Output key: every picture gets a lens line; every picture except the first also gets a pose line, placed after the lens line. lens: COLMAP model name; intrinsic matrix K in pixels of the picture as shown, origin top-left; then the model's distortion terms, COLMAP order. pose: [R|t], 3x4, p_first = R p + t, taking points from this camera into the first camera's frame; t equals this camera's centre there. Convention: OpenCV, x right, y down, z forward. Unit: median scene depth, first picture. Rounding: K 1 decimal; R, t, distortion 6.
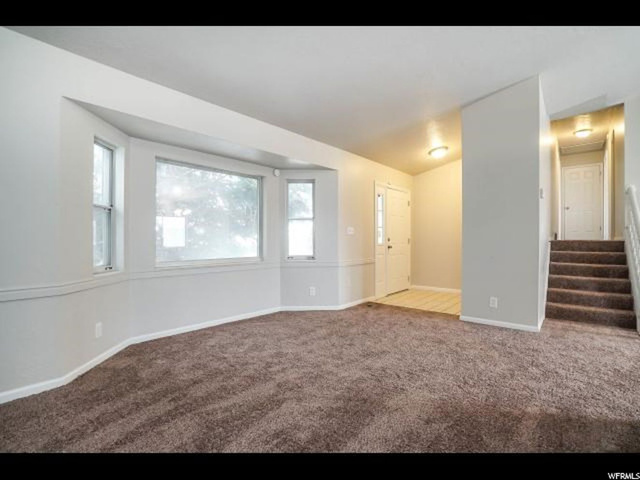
lens RADIAL K [[299.3, 0, 320.0], [0, 299.3, 240.0], [0, 0, 1]] dist [-0.053127, 0.015198]
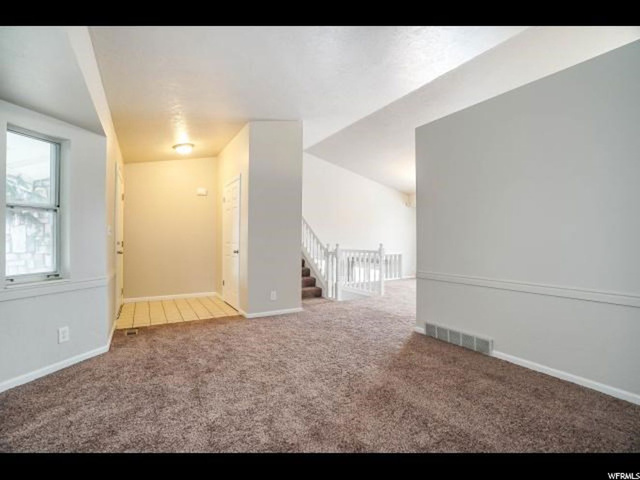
lens RADIAL K [[299.3, 0, 320.0], [0, 299.3, 240.0], [0, 0, 1]] dist [-0.053127, 0.015198]
pose [[0.318253, 0.002883, 0.948002, -0.514499], [0.008145, 0.999950, -0.005775, -0.003067], [-0.947971, 0.009559, 0.318213, 0.464140]]
